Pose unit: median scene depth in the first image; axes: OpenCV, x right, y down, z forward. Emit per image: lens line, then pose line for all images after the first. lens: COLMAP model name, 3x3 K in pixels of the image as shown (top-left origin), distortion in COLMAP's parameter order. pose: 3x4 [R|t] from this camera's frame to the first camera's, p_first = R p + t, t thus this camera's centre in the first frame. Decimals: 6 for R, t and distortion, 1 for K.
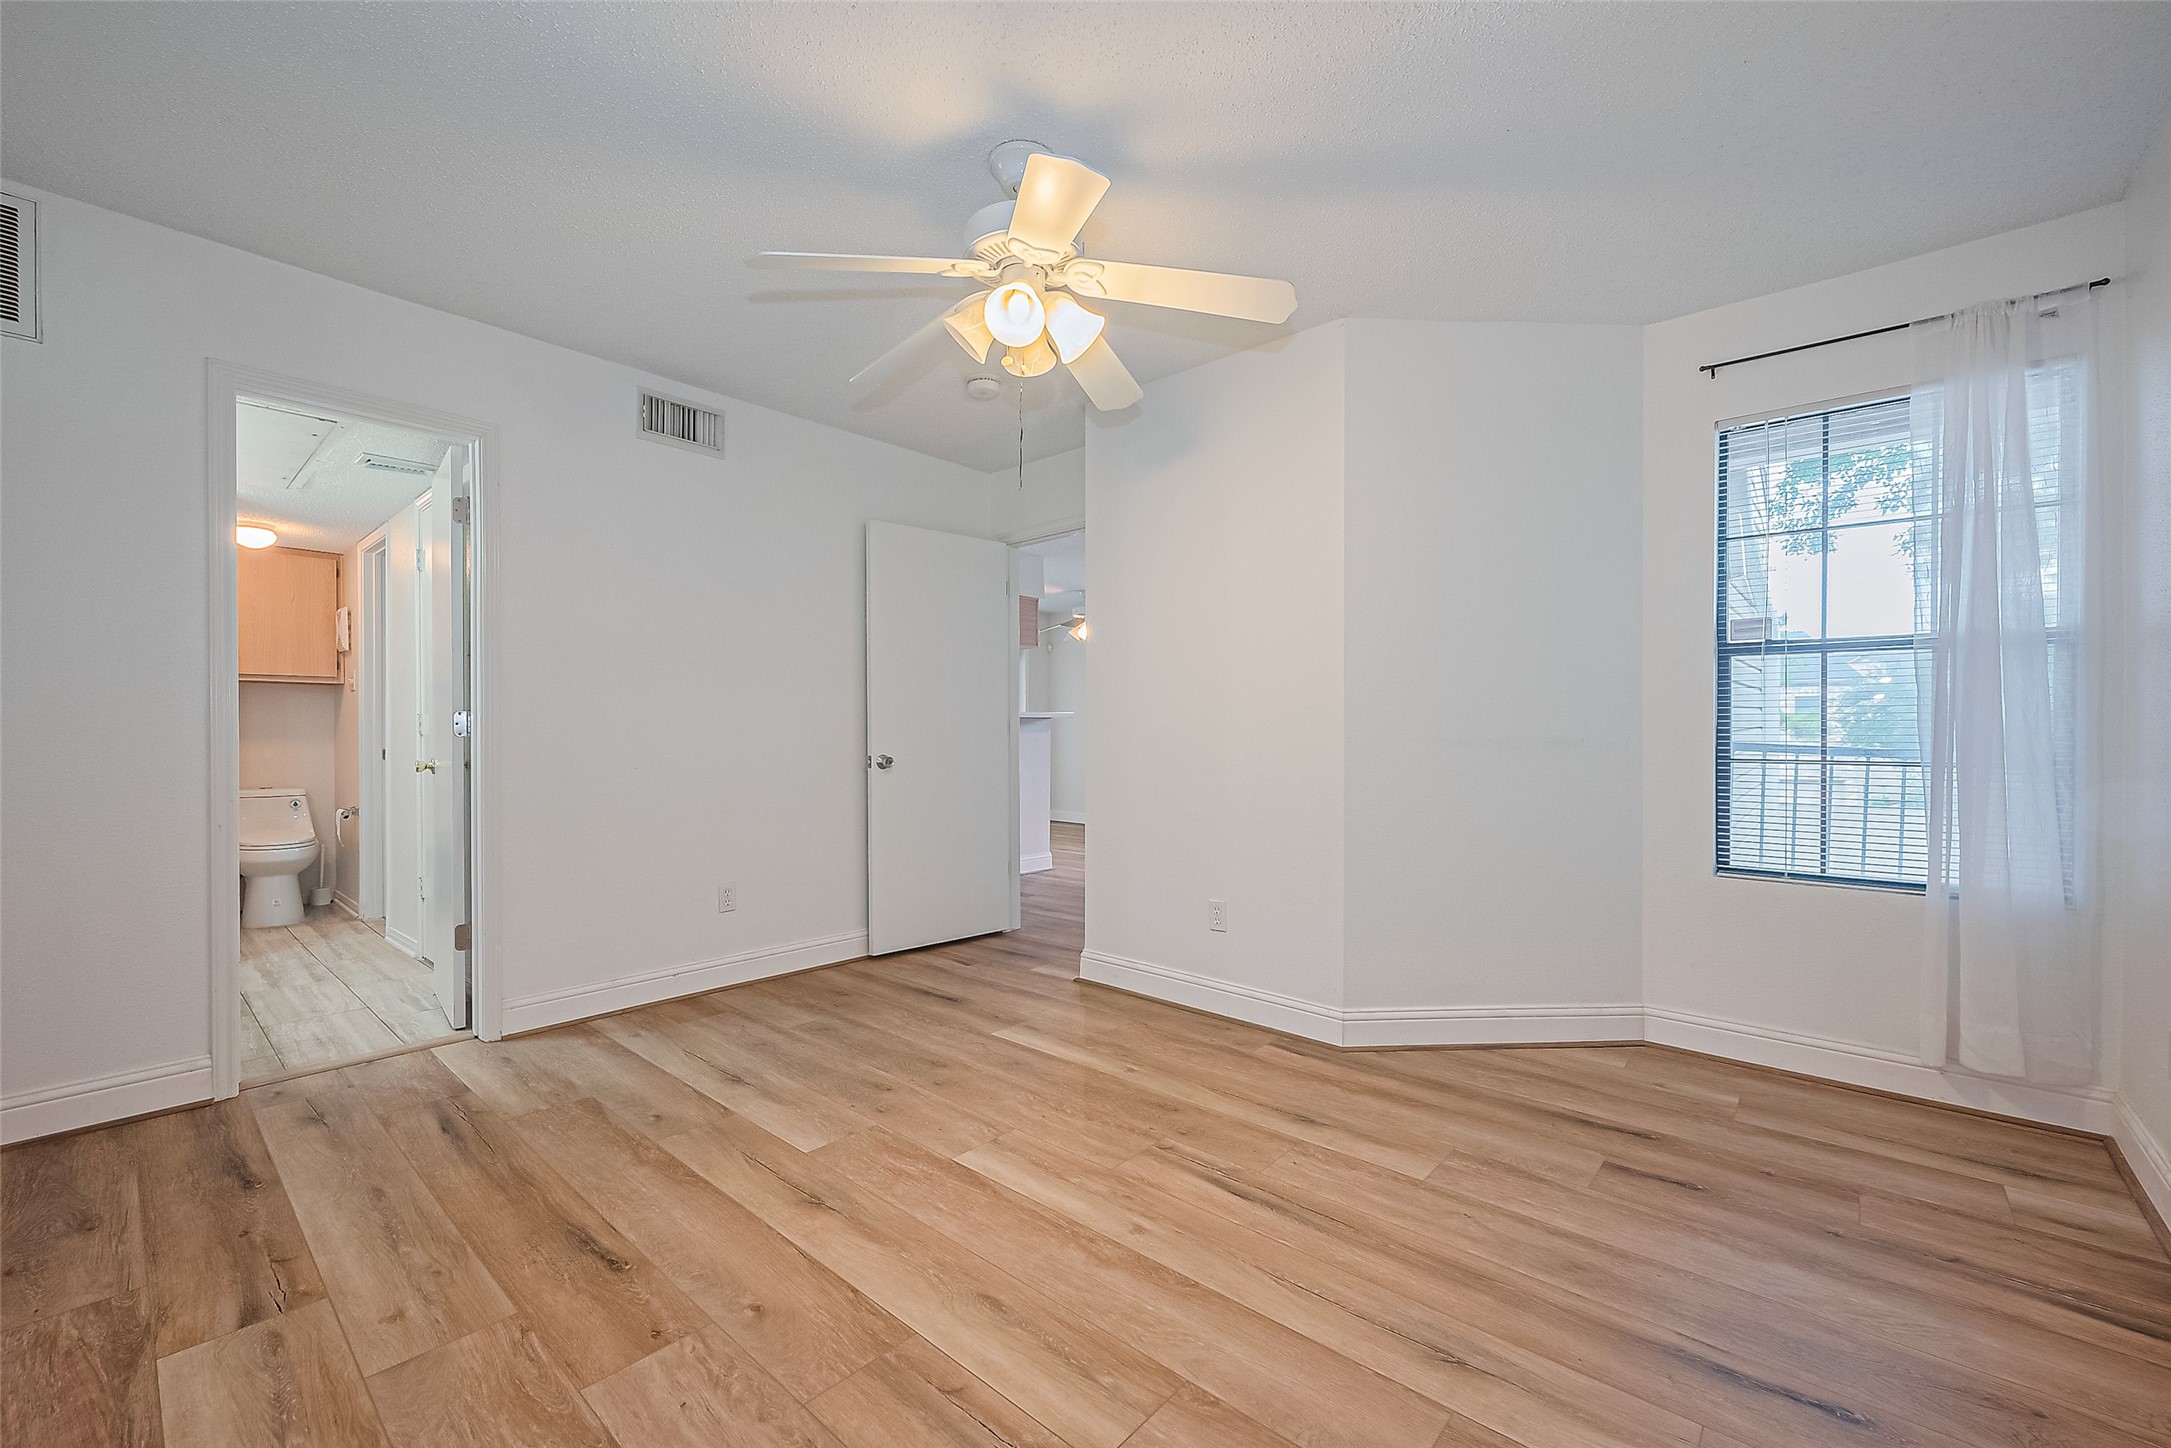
lens RADIAL K [[893.8, 0, 1055.4], [0, 893.8, 733.7], [0, 0, 1]] dist [-0.000572, -0.000209]
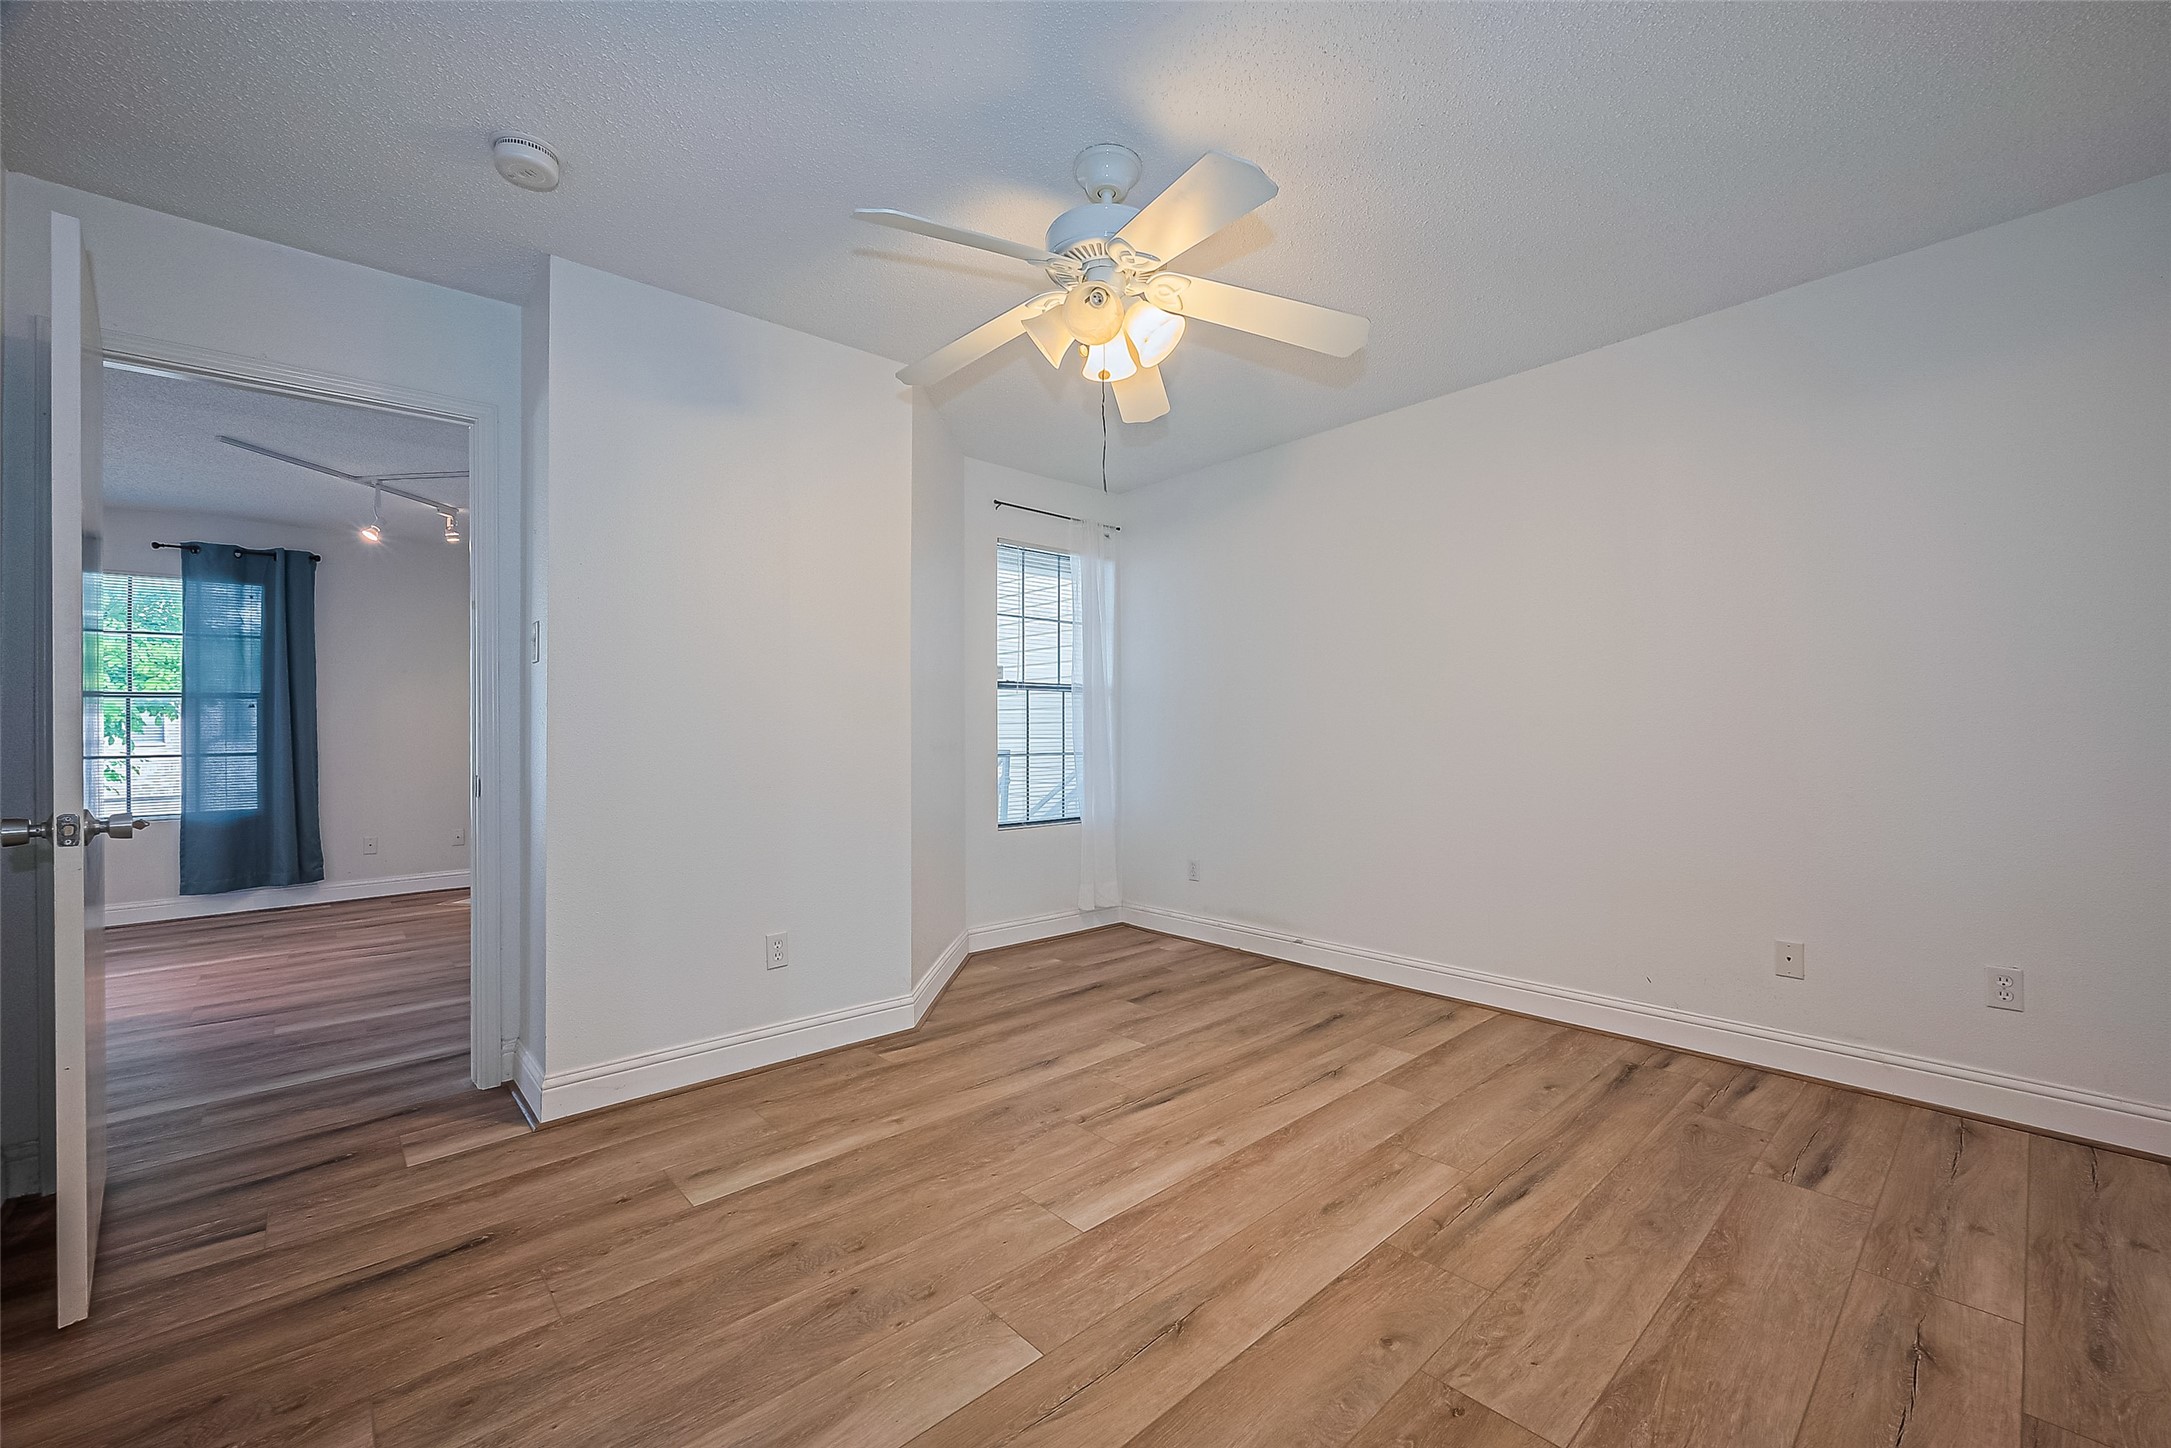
lens RADIAL K [[864.8, 0, 1103.4], [0, 864.8, 732.4], [0, 0, 1]] dist [0.000064, 0.000462]
pose [[0.078884, -0.000184, 0.996884, -0.888451], [0.011577, 0.999933, -0.000731, -0.008905], [-0.996817, 0.011599, 0.078881, 0.846691]]
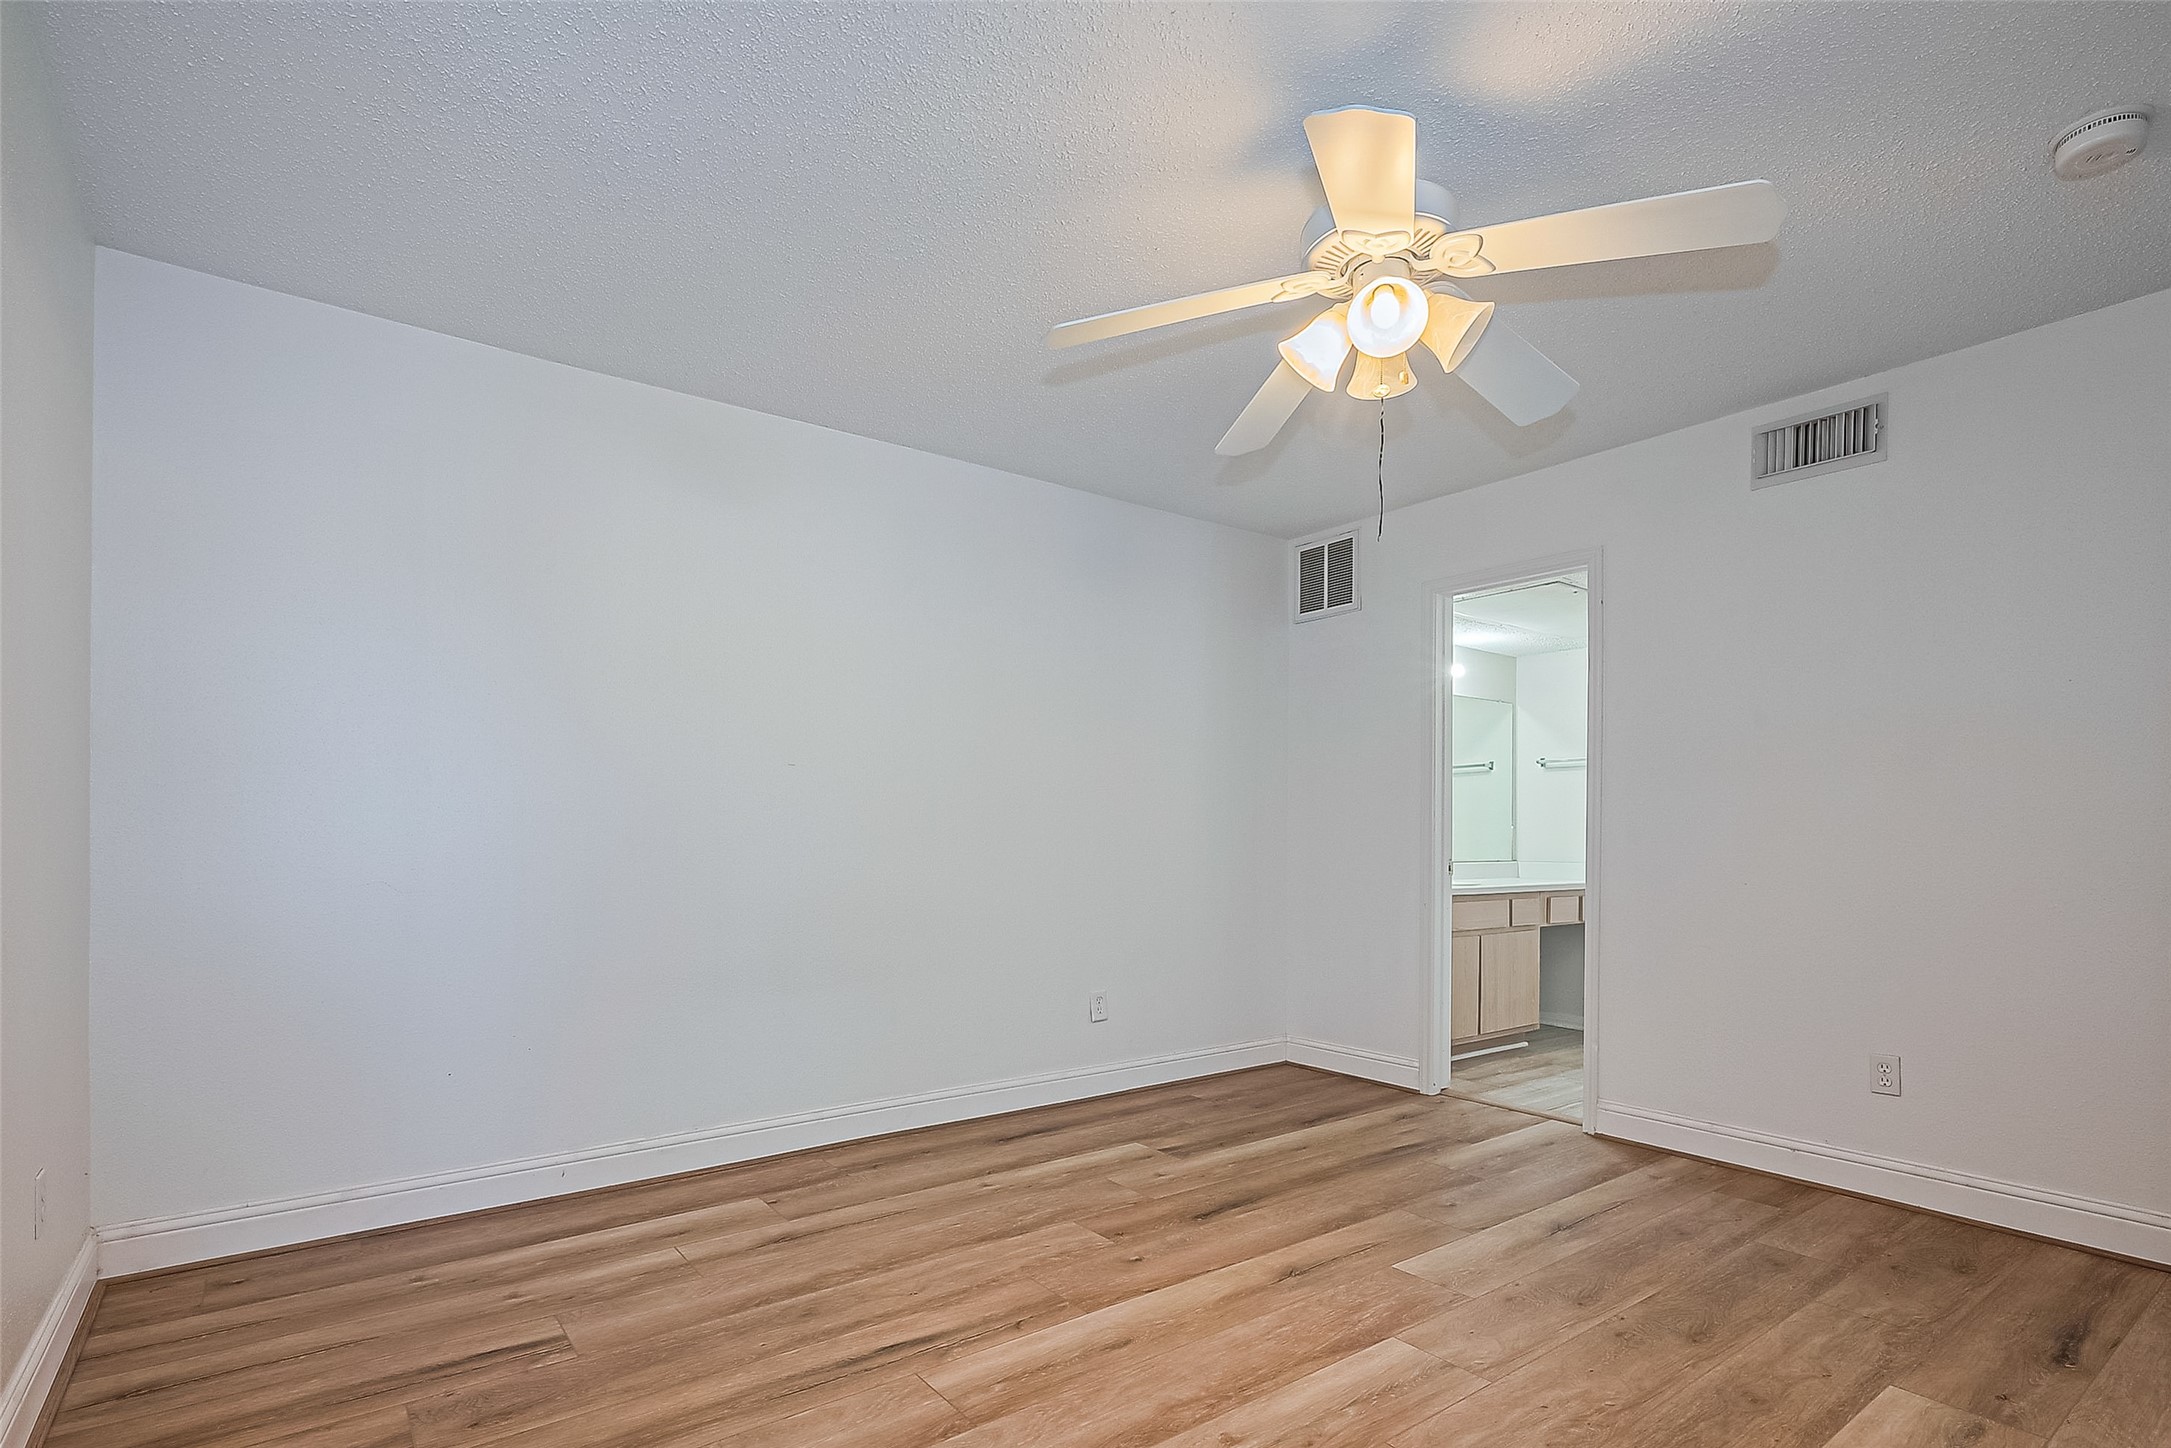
lens RADIAL K [[1048.7, 0, 1078.7], [0, 1048.7, 845.1], [0, 0, 1]] dist [-0.000218, 0.000403]
pose [[-0.192296, 0.006673, -0.981314, 0.832582], [-0.006576, 0.999946, 0.008089, 0.011803], [0.981315, 0.008008, -0.192241, 0.836031]]
